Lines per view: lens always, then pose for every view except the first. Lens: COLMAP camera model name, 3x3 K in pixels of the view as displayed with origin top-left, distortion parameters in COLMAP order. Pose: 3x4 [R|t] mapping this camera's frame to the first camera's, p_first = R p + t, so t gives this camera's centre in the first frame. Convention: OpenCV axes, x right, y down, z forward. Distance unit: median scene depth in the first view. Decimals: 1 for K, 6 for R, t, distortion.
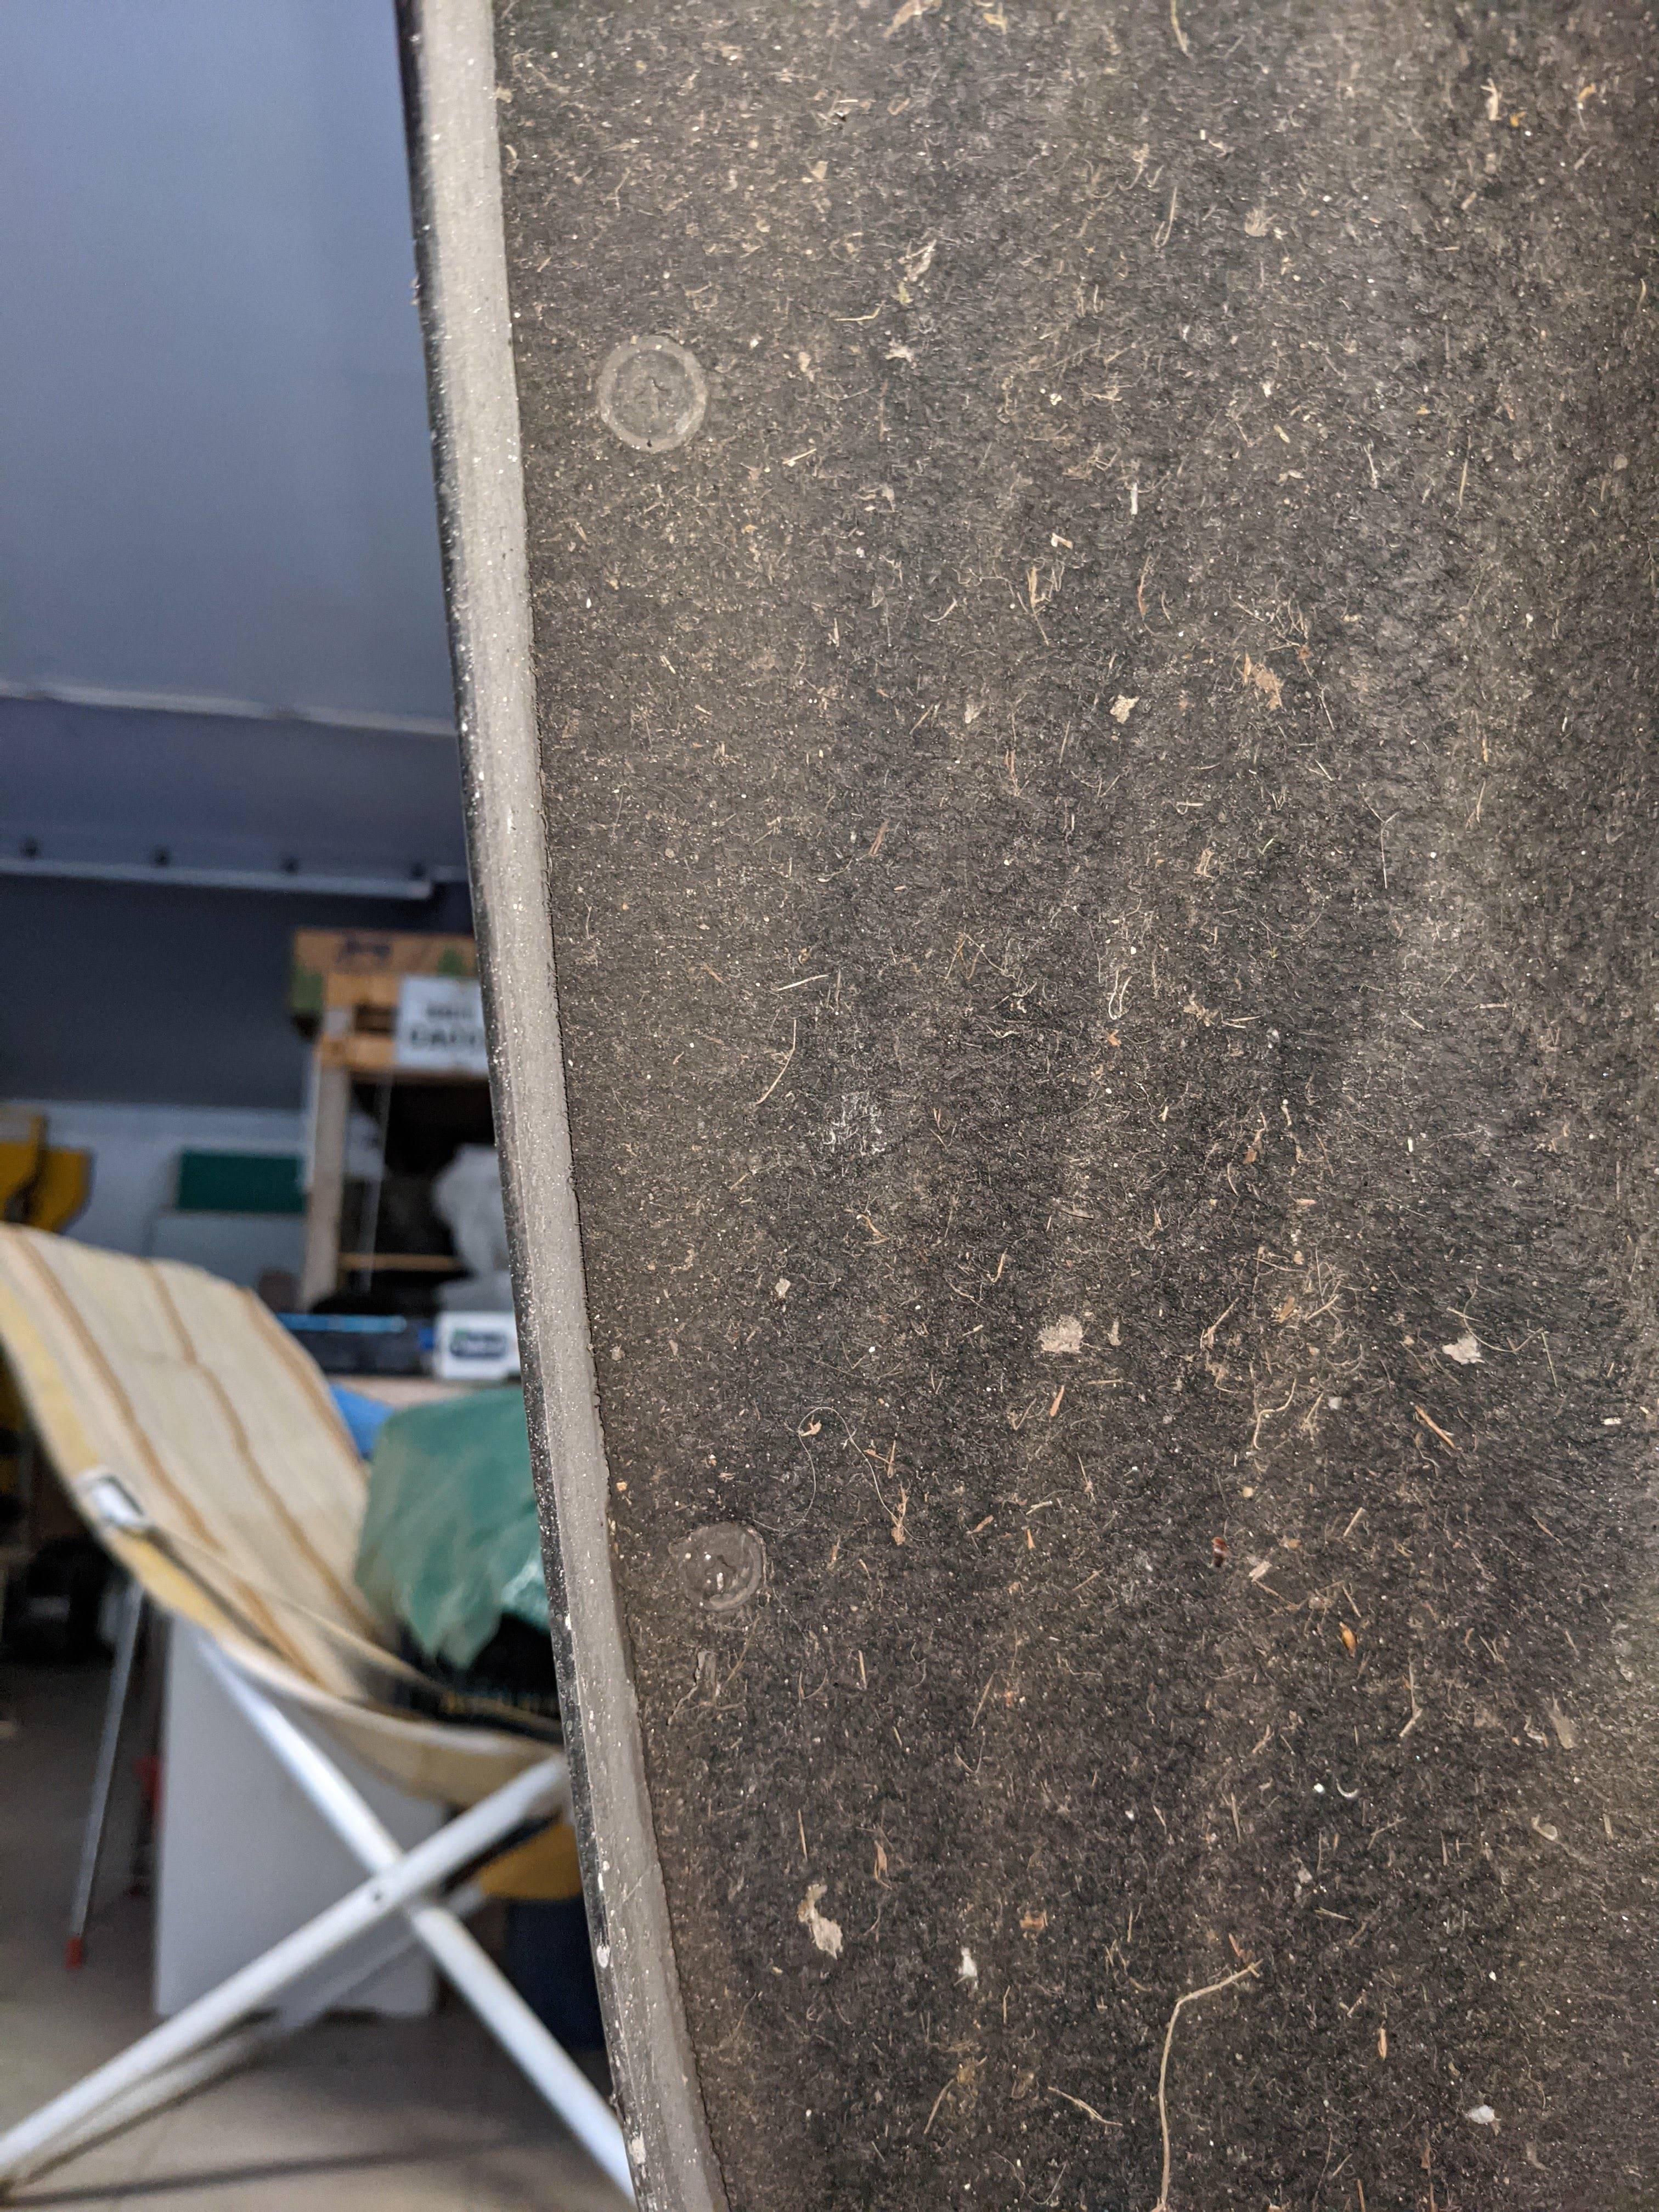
lens RADIAL K [[1772.8, 0, 810.3], [0, 1772.8, 1110.2], [0, 0, 1]] dist [0.023179, -0.063912]
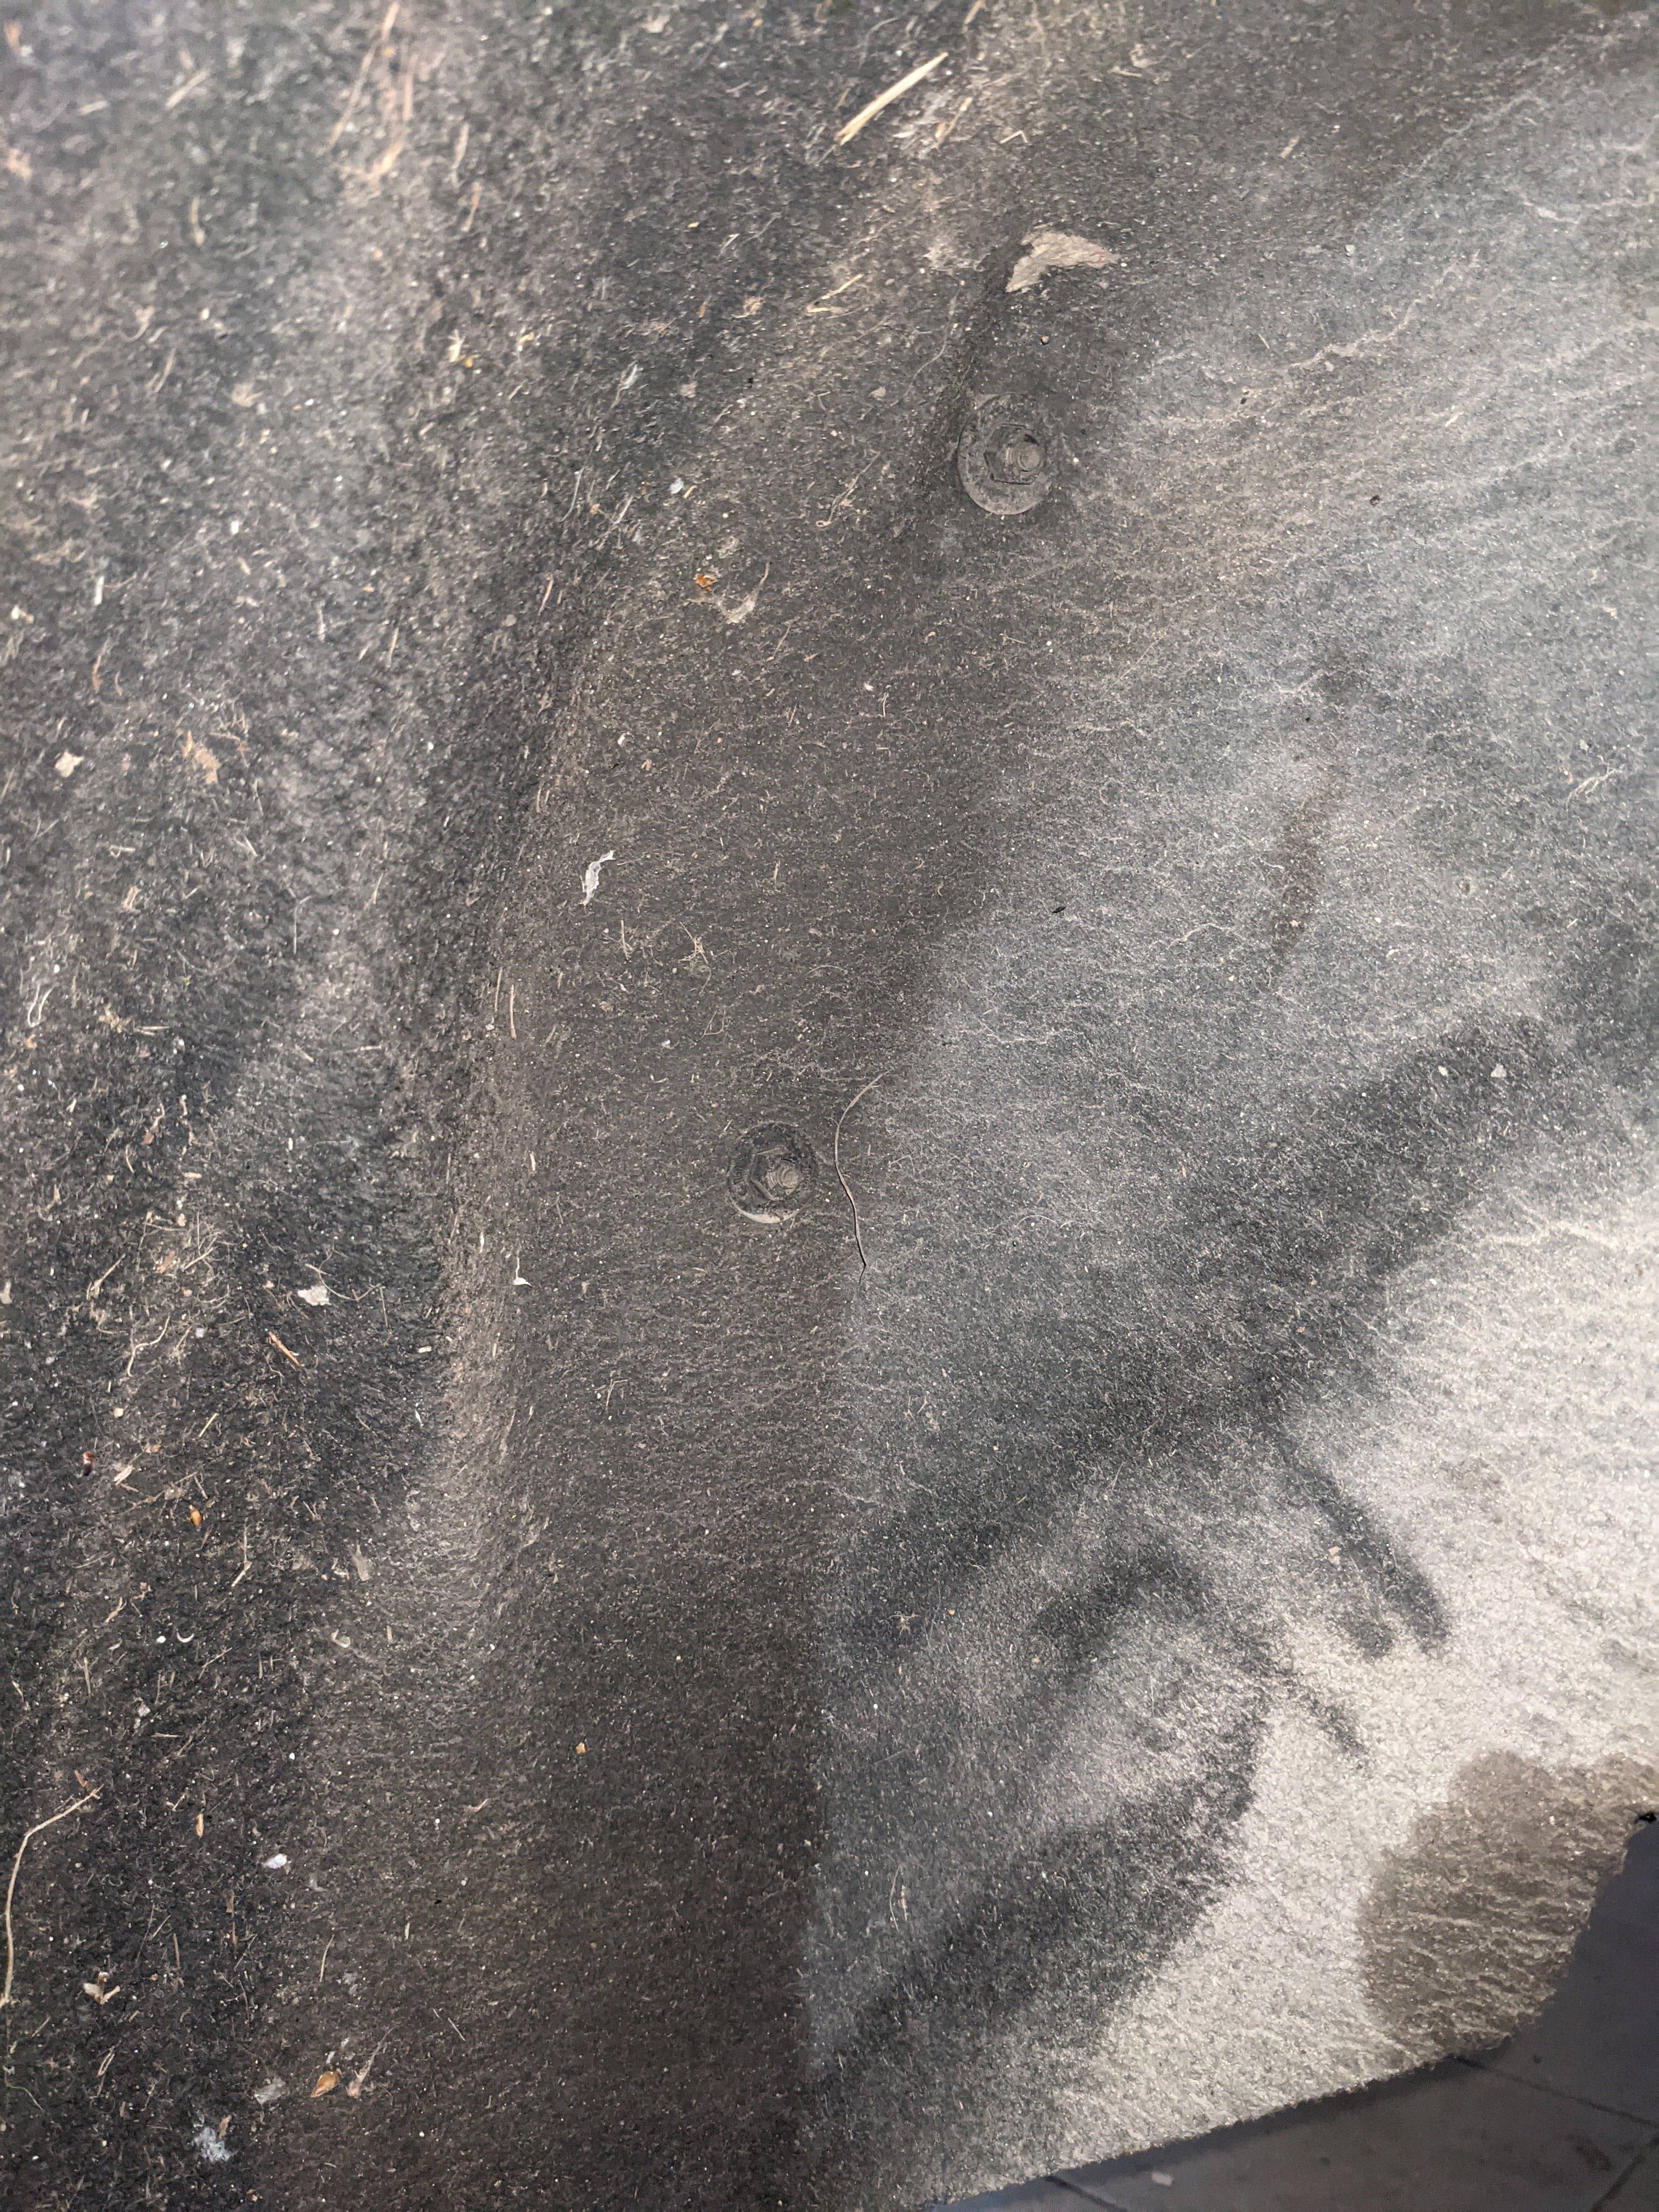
lens RADIAL K [[1772.8, 0, 810.3], [0, 1772.8, 1110.2], [0, 0, 1]] dist [0.023179, -0.063912]
pose [[0.785485, 0.004450, 0.618864, -0.125545], [-0.124667, 0.980613, 0.151180, -0.229674], [-0.606194, -0.195902, 0.770812, -0.121336]]
